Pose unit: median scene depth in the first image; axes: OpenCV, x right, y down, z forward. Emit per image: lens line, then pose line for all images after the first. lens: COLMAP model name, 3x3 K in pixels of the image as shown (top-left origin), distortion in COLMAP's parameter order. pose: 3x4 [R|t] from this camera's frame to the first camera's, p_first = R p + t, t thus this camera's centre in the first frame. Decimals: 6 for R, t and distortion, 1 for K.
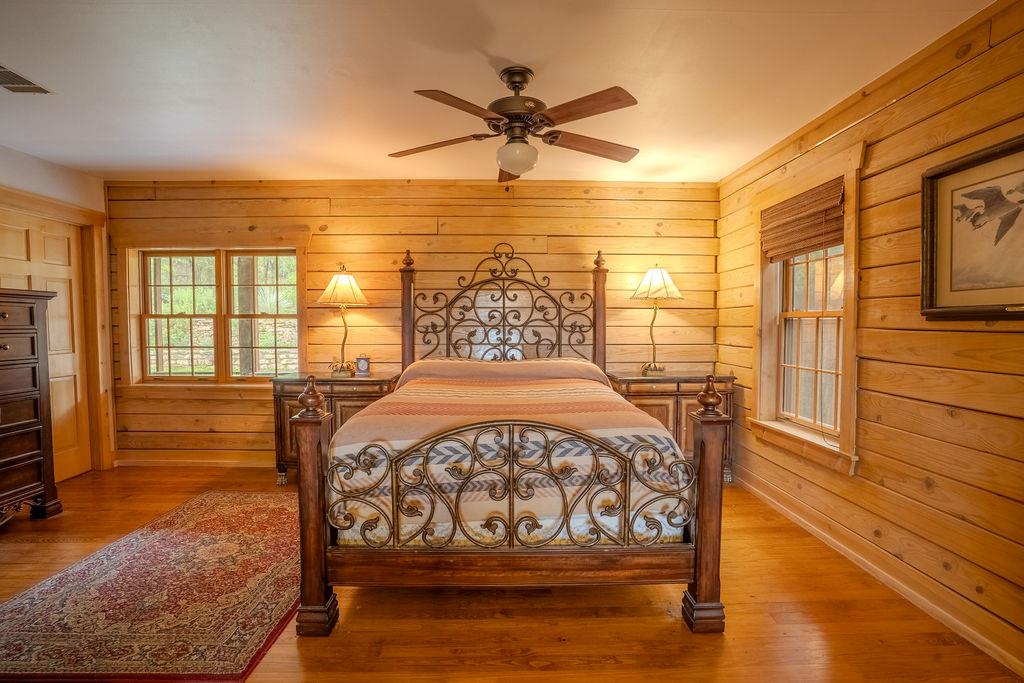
lens RADIAL K [[511.6, 0, 508.7], [0, 511.6, 341.9], [0, 0, 1]] dist [-0.012959, 0.002543]
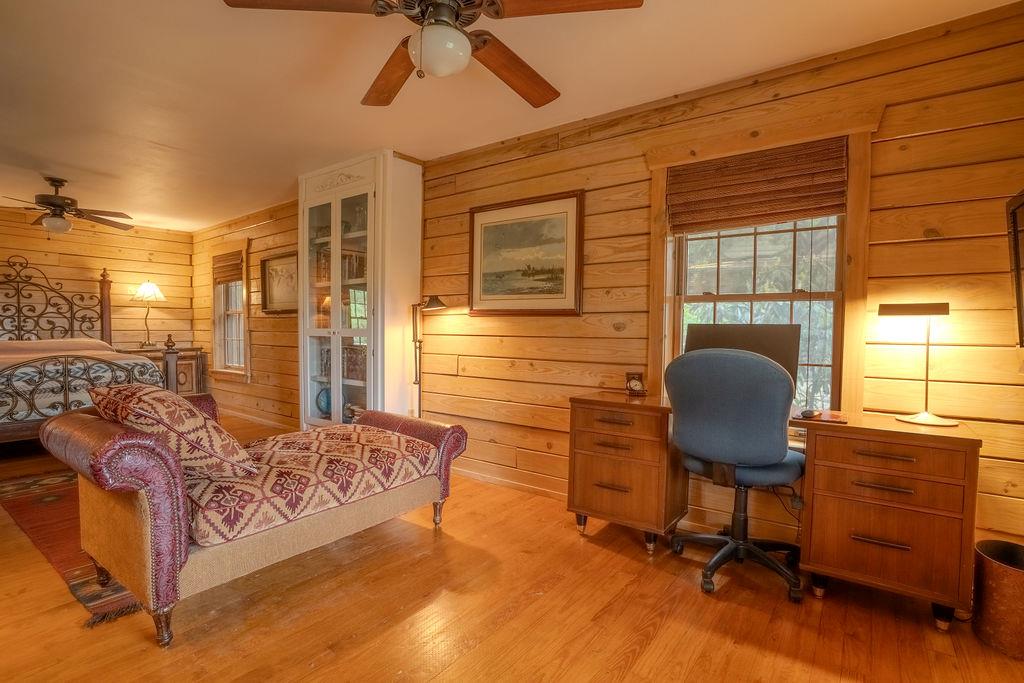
lens RADIAL K [[511.6, 0, 504.0], [0, 511.6, 341.6], [0, 0, 1]] dist [-0.012959, 0.002543]
pose [[0.646157, -0.018113, 0.762989, -0.208257], [0.024121, 0.999704, 0.003306, 0.062983], [-0.762823, 0.016268, 0.646403, -0.863797]]
